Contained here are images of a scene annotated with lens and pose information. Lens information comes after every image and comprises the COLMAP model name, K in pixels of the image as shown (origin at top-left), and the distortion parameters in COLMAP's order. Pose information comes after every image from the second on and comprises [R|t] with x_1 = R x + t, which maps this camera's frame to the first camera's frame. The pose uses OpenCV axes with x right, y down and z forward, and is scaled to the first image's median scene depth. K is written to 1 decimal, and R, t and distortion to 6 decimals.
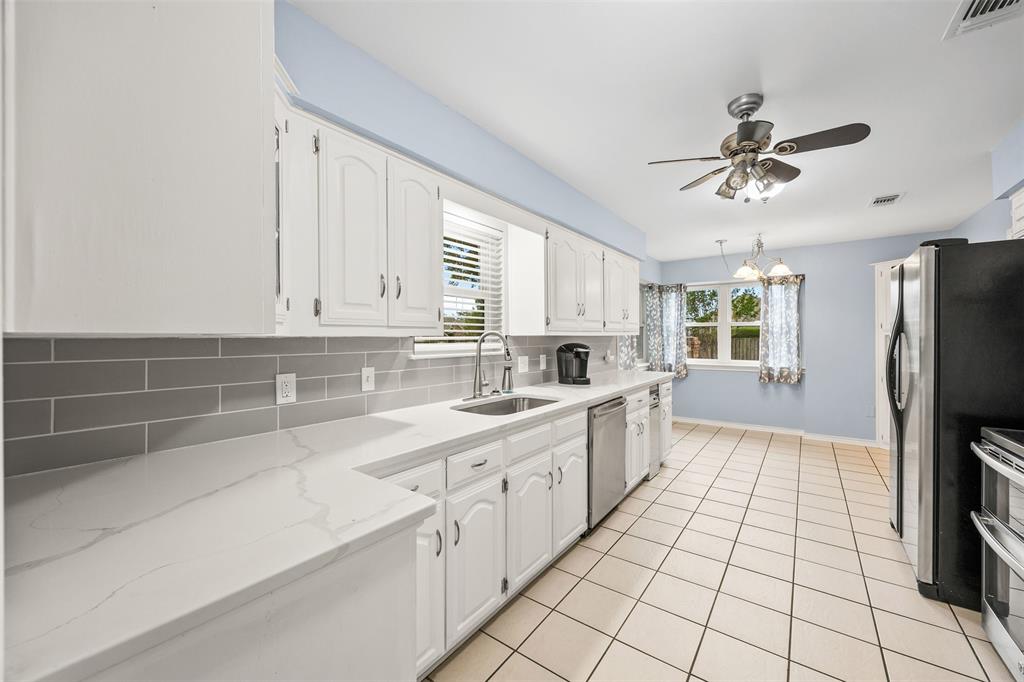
lens RADIAL K [[397.1, 0, 510.3], [0, 397.1, 337.8], [0, 0, 1]] dist [0.000404, 0.000033]
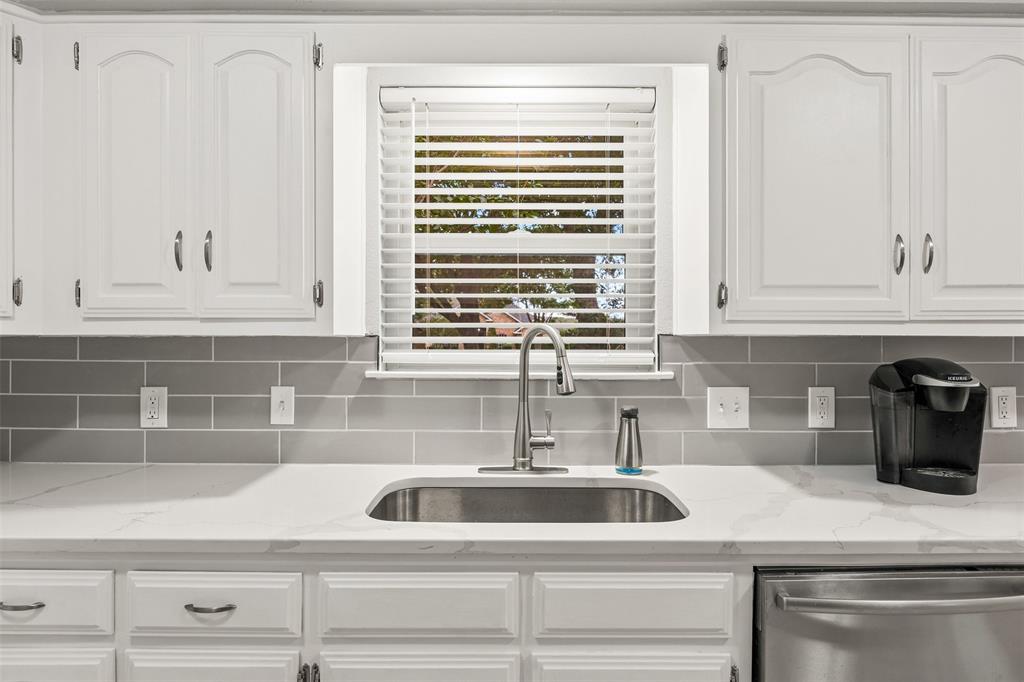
lens RADIAL K [[588.8, 0, 511.8], [0, 588.8, 347.2], [0, 0, 1]] dist [-0.003422, 0.000701]
pose [[0.600217, 0.012814, -0.799735, 0.414637], [-0.006823, 0.999917, 0.010901, 0.001342], [0.799808, -0.001086, 0.600254, 0.531301]]
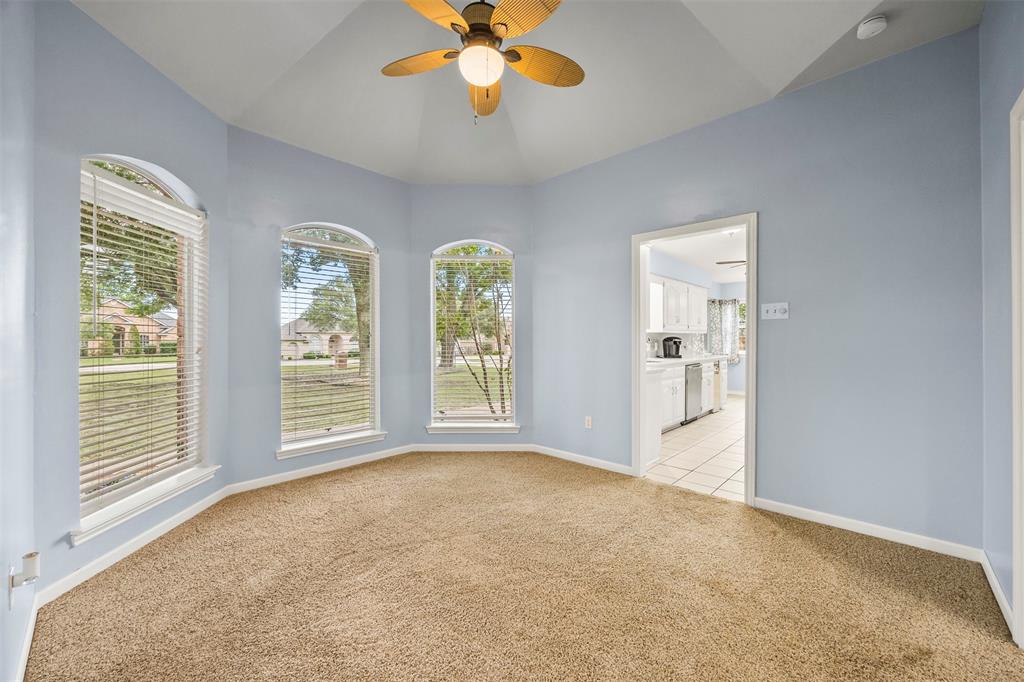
lens RADIAL K [[397.1, 0, 510.3], [0, 397.1, 337.8], [0, 0, 1]] dist [0.000404, 0.000033]
pose [[0.992402, 0.006420, -0.122871, -0.462207], [-0.006641, 0.999977, -0.001394, 0.031416], [0.122859, 0.002199, 0.992422, -1.207819]]
